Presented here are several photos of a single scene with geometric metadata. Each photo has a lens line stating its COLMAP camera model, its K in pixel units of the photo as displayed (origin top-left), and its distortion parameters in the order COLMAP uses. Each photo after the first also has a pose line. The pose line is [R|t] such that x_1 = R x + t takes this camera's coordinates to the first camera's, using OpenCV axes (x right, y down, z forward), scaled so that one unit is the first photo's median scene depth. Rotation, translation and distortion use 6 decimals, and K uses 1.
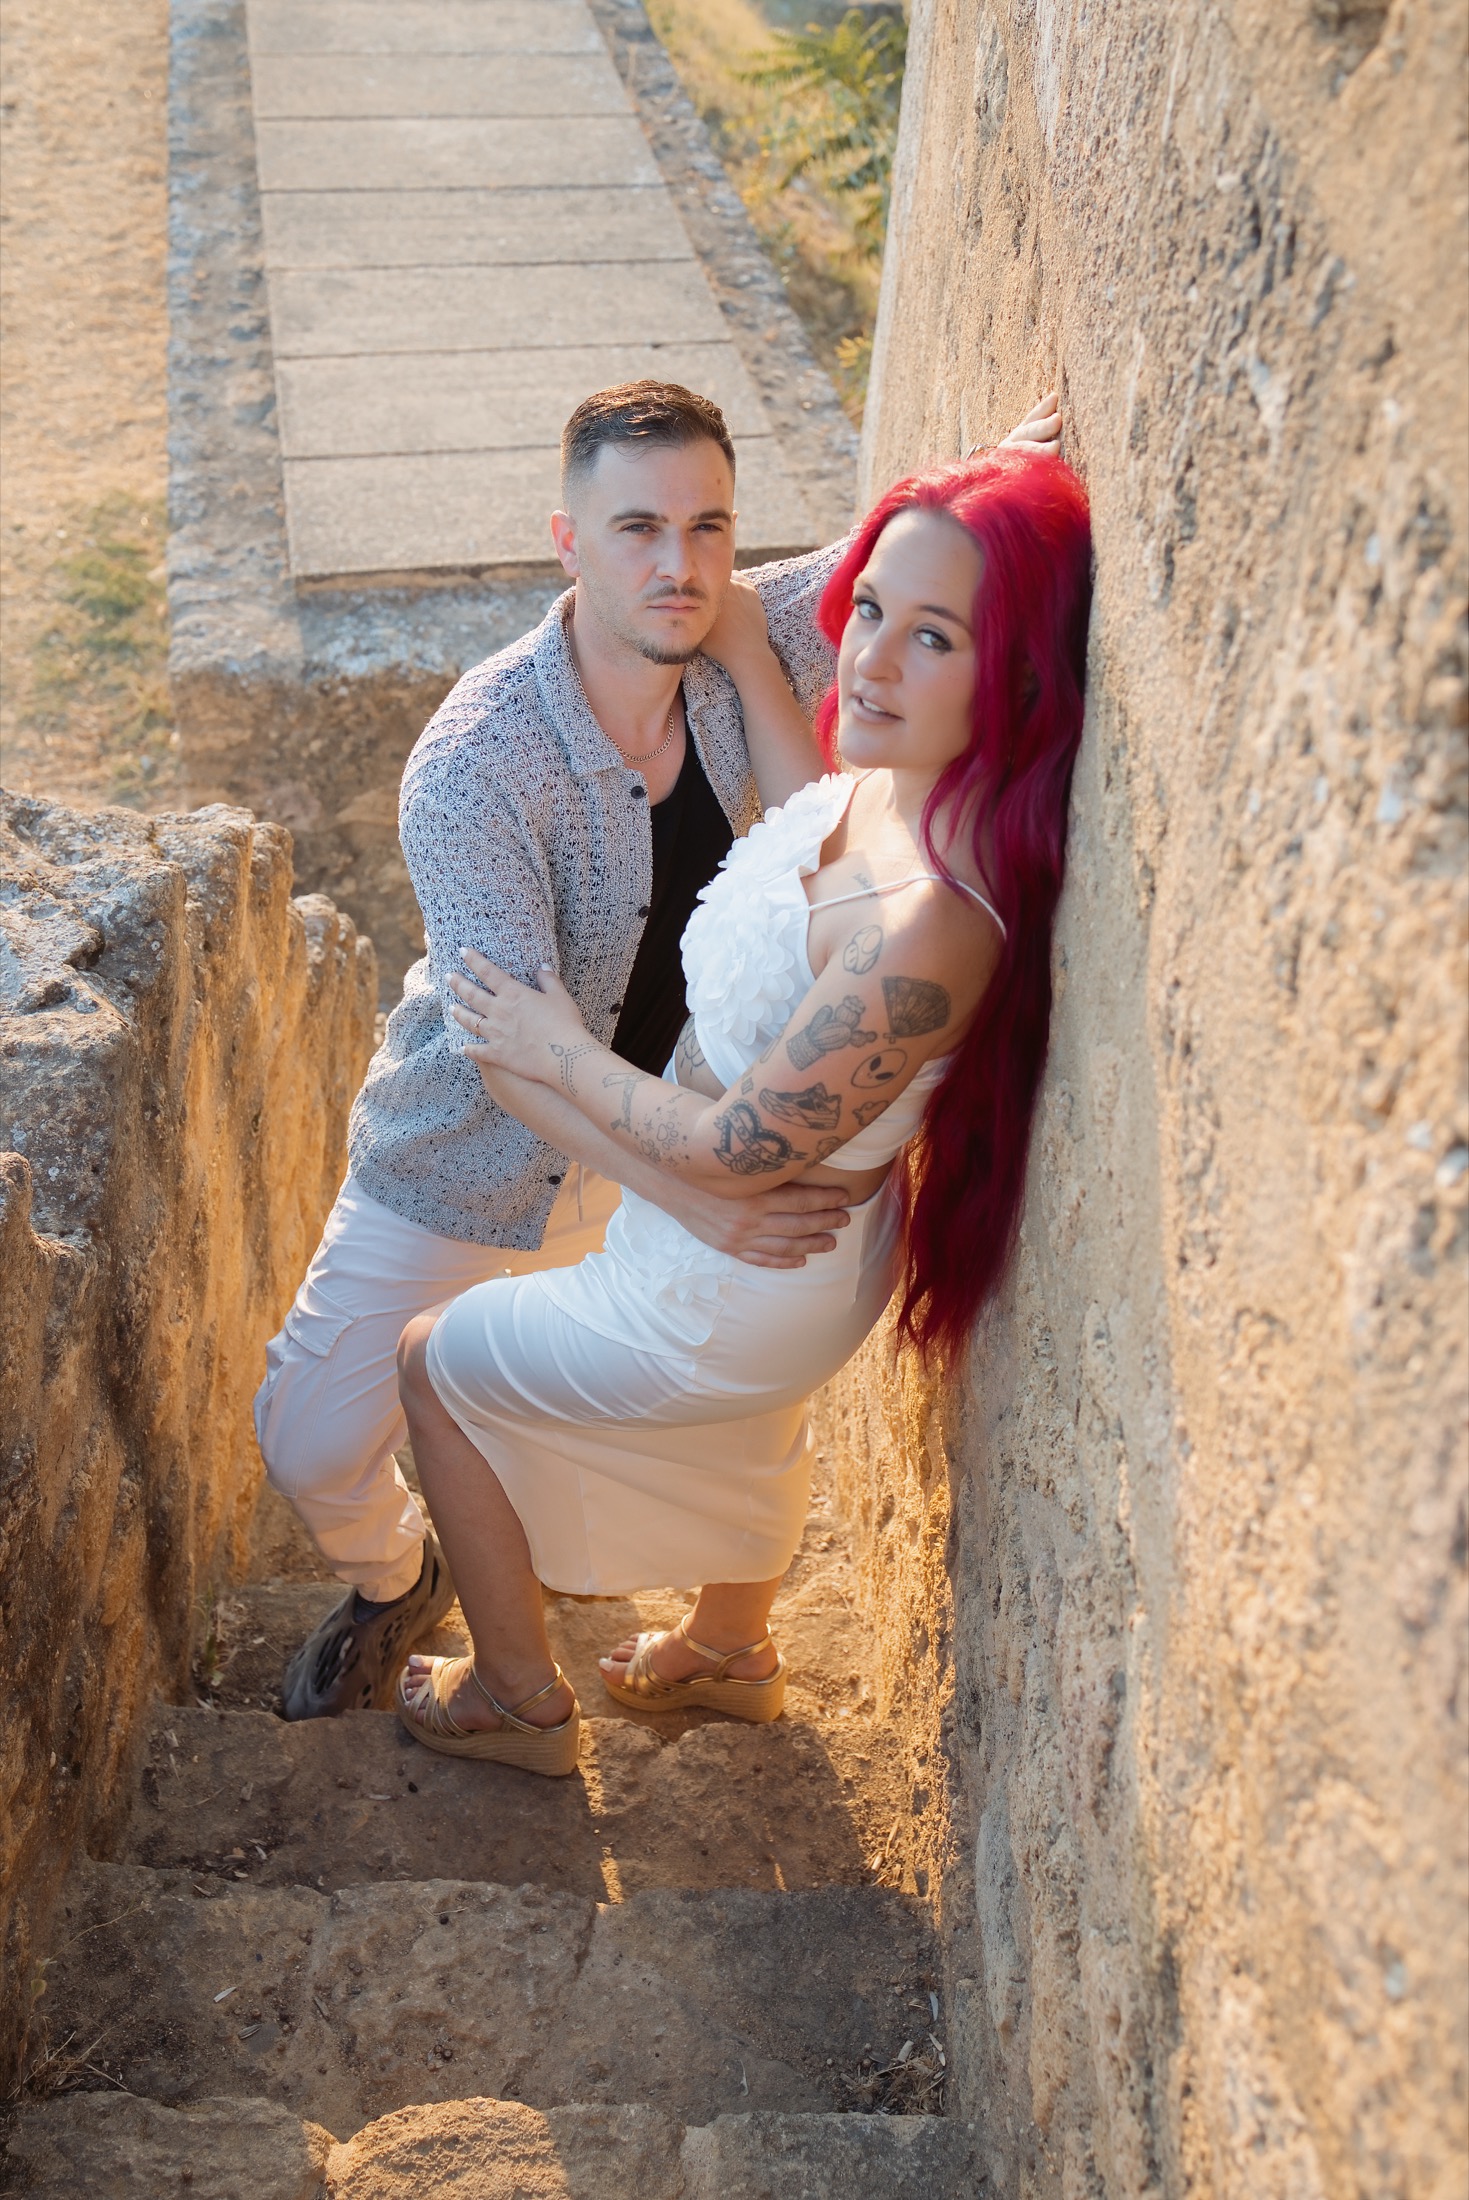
lens RADIAL K [[2064.3, 0, 734.5], [0, 2064.3, 1100.0], [0, 0, 1]] dist [0.010071, 0.021738]
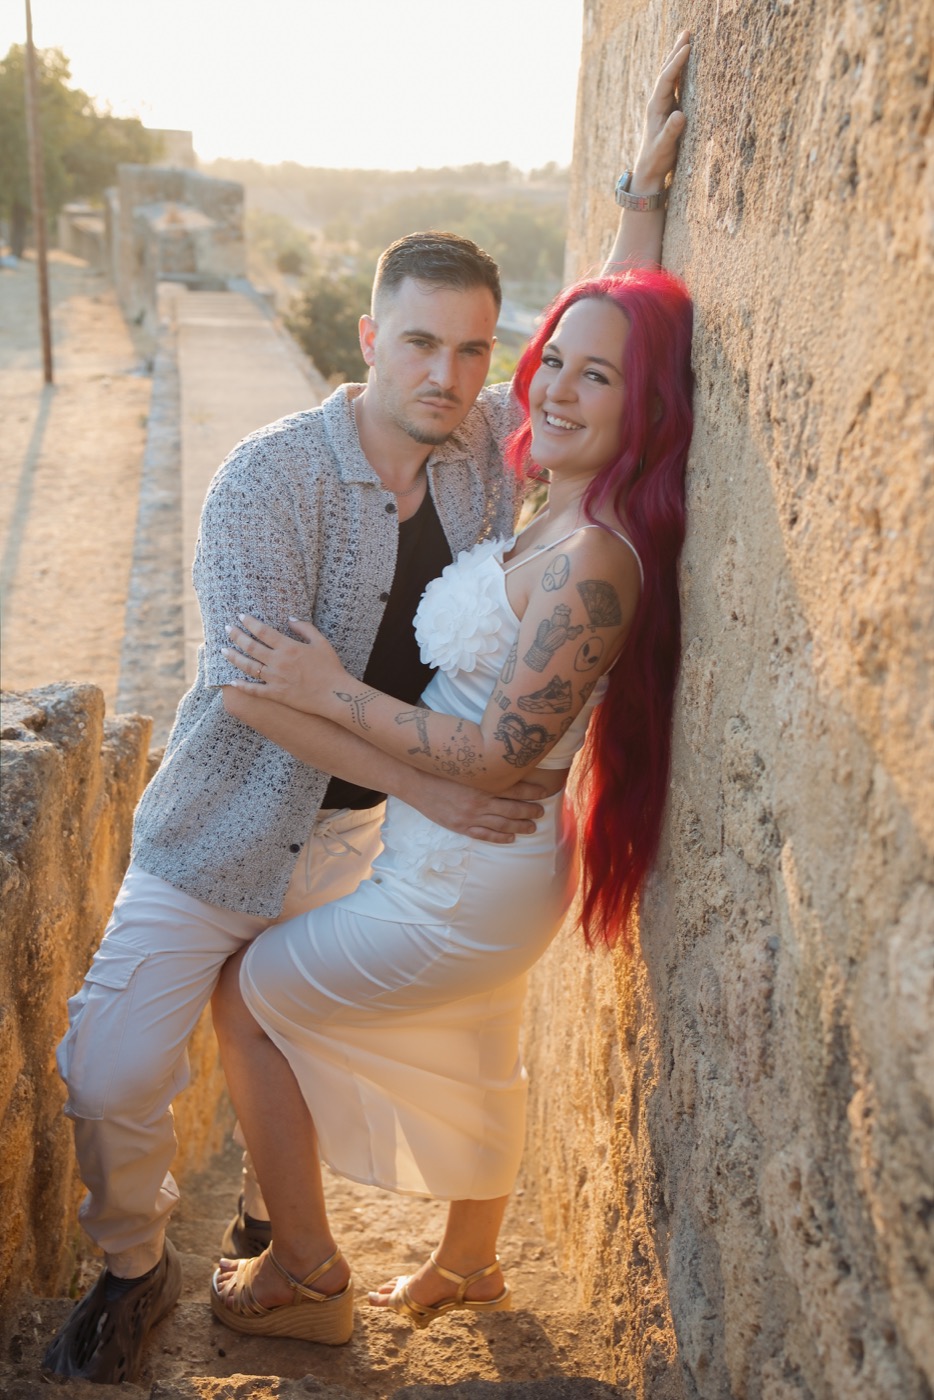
lens RADIAL K [[1313.6, 0, 467.0], [0, 1313.6, 700.0], [0, 0, 1]] dist [0.010071, 0.021738]
pose [[0.999973, -0.005718, 0.004514, -0.005182], [0.006897, 0.942568, -0.333943, 0.225259], [-0.002345, 0.333965, 0.942582, 0.094949]]
